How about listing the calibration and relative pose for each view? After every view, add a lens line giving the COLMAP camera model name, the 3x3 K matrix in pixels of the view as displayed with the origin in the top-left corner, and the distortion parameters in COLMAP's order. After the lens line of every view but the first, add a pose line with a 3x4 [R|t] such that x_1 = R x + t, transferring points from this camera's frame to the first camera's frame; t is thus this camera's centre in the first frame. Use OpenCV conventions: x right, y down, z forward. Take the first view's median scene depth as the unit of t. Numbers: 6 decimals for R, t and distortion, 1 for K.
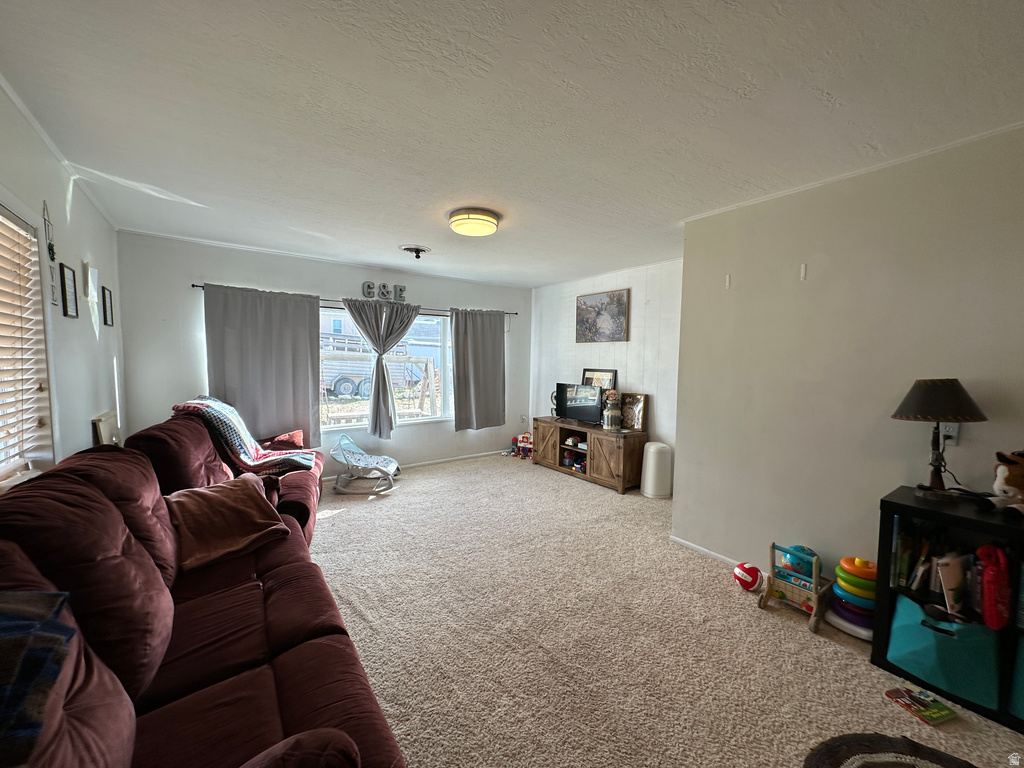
lens RADIAL K [[408.8, 0, 514.5], [0, 408.8, 384.7], [0, 0, 1]] dist [0.009003, -0.002623]
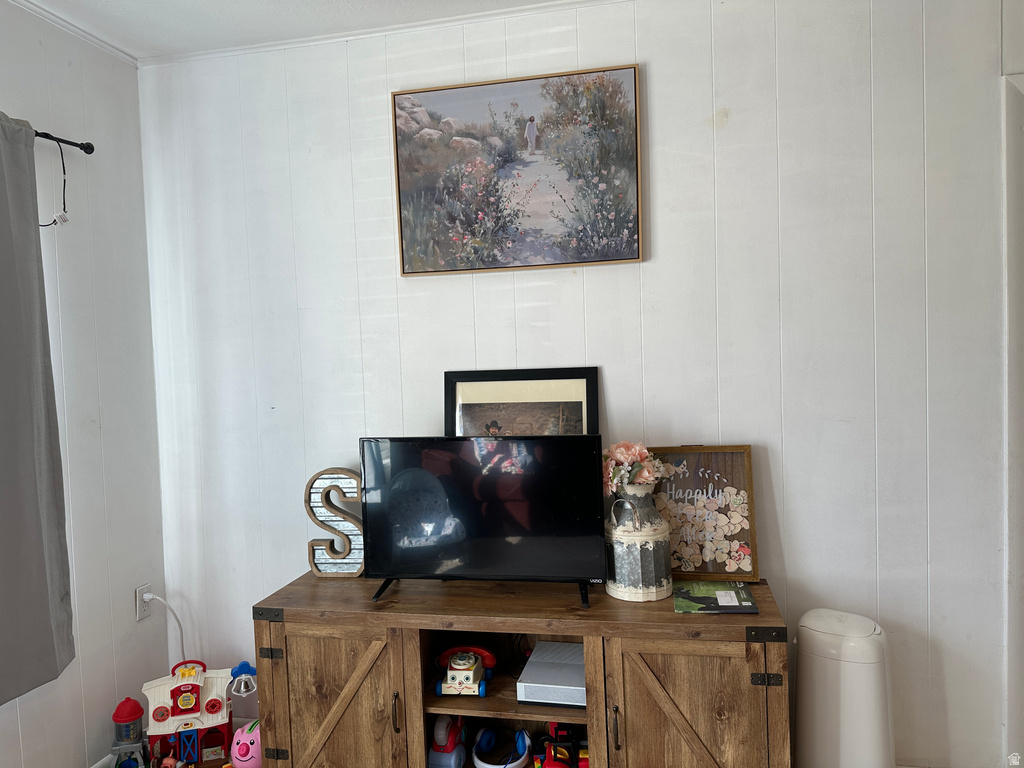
lens RADIAL K [[719.0, 0, 513.0], [0, 719.0, 385.1], [0, 0, 1]] dist [0.026885, -0.003239]
pose [[0.747032, -0.074946, 0.660550, -0.108307], [0.093312, 0.995609, 0.007433, -0.032186], [-0.658207, 0.056085, 0.750745, 0.652984]]
